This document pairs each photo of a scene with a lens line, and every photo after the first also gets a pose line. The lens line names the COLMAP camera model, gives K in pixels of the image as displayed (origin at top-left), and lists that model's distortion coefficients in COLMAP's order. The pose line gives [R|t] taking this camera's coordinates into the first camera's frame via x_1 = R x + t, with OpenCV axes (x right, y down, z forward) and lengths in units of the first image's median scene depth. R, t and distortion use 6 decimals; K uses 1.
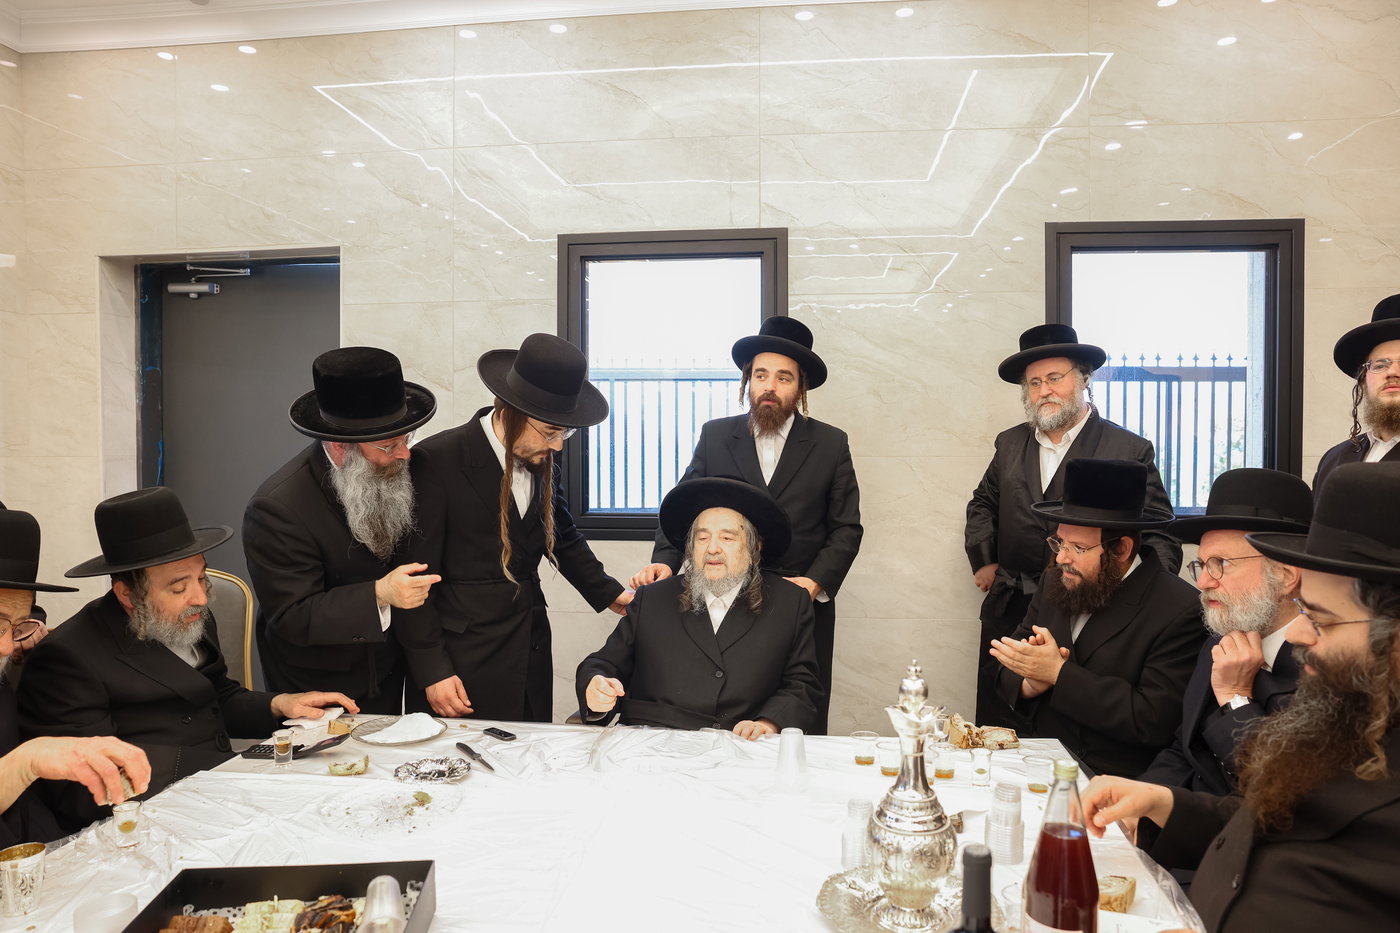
lens RADIAL K [[1001.3, 0, 707.5], [0, 1001.3, 469.9], [0, 0, 1]] dist [-0.101622, 0.066617]
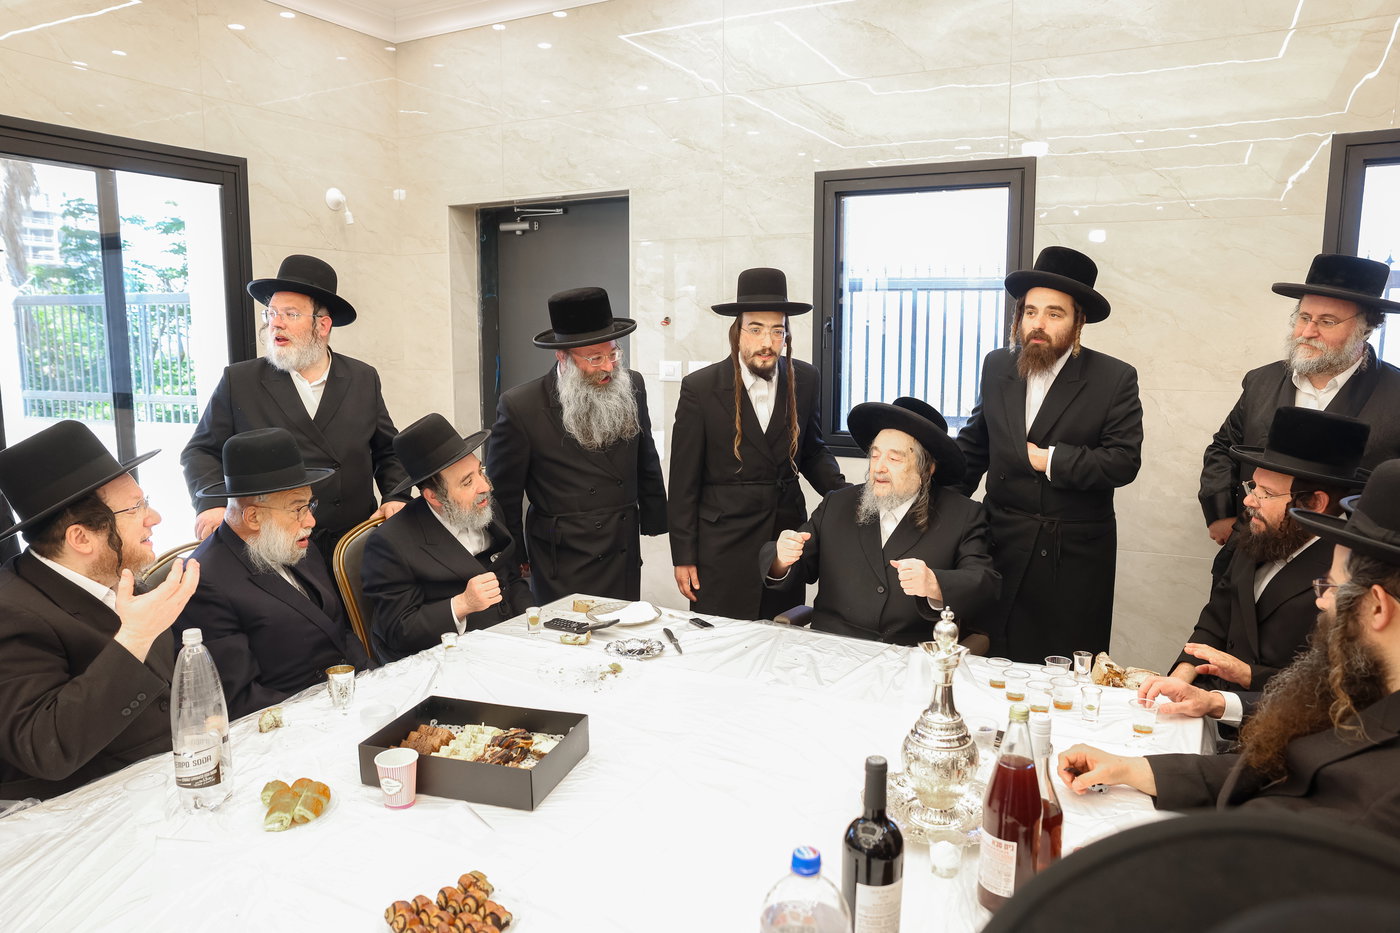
lens RADIAL K [[1001.3, 0, 668.1], [0, 1001.3, 477.4], [0, 0, 1]] dist [-0.101622, 0.066617]
pose [[0.922569, 0.057940, -0.381457, 0.132091], [-0.011258, 0.992282, 0.123490, -0.040572], [0.385667, -0.109634, 0.916101, -0.077063]]
